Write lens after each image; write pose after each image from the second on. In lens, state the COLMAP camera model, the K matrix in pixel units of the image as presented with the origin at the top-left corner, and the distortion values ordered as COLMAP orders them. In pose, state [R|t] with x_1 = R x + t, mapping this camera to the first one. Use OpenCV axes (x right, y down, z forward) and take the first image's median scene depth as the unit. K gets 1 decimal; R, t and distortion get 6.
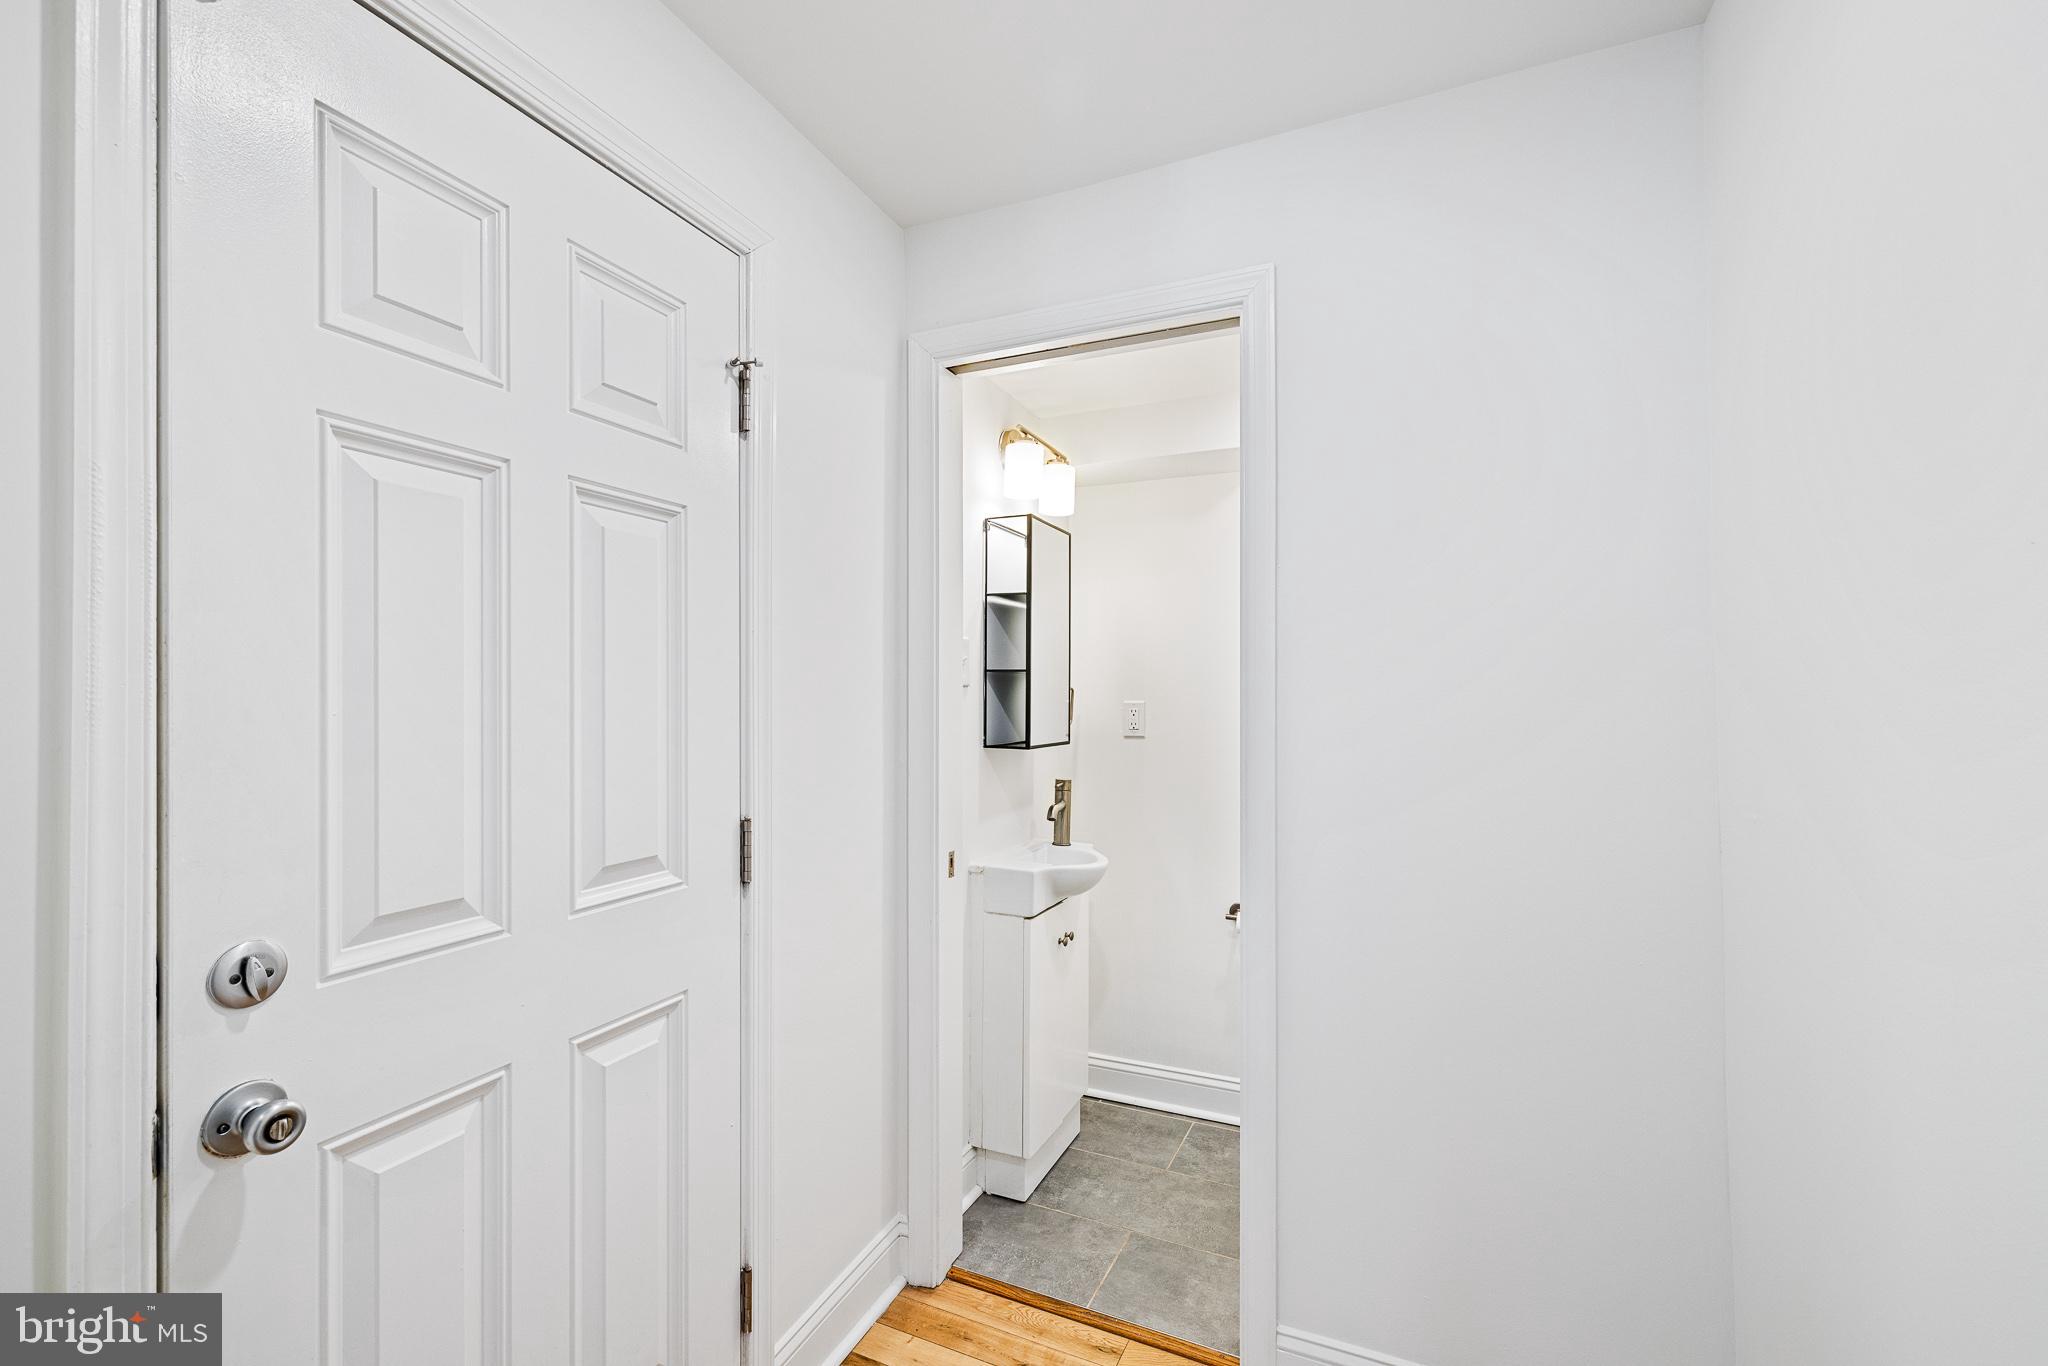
lens RADIAL K [[875.1, 0, 1017.5], [0, 875.1, 690.7], [0, 0, 1]] dist [0.001079, 0.000152]
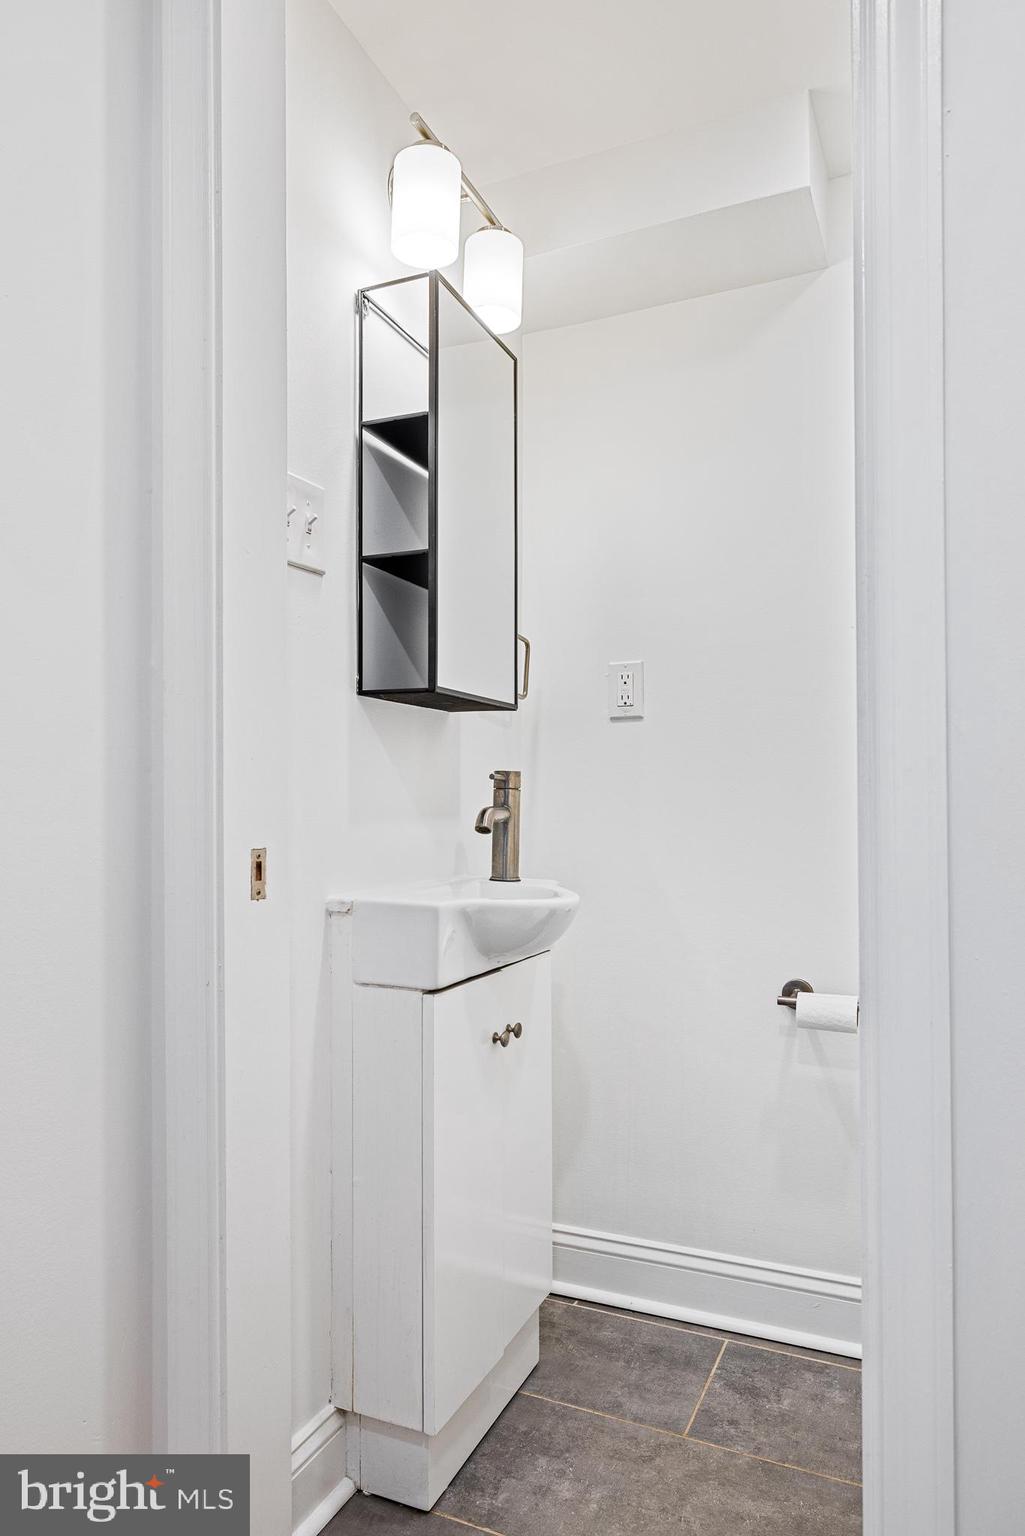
lens RADIAL K [[969.3, 0, 513.2], [0, 969.3, 767.4], [0, 0, 1]] dist [0.000566, -0.003883]
pose [[0.999965, -0.003420, 0.007625, 0.054873], [0.003591, 0.999739, -0.022561, 0.122064], [-0.007546, 0.022587, 0.999716, 0.357413]]
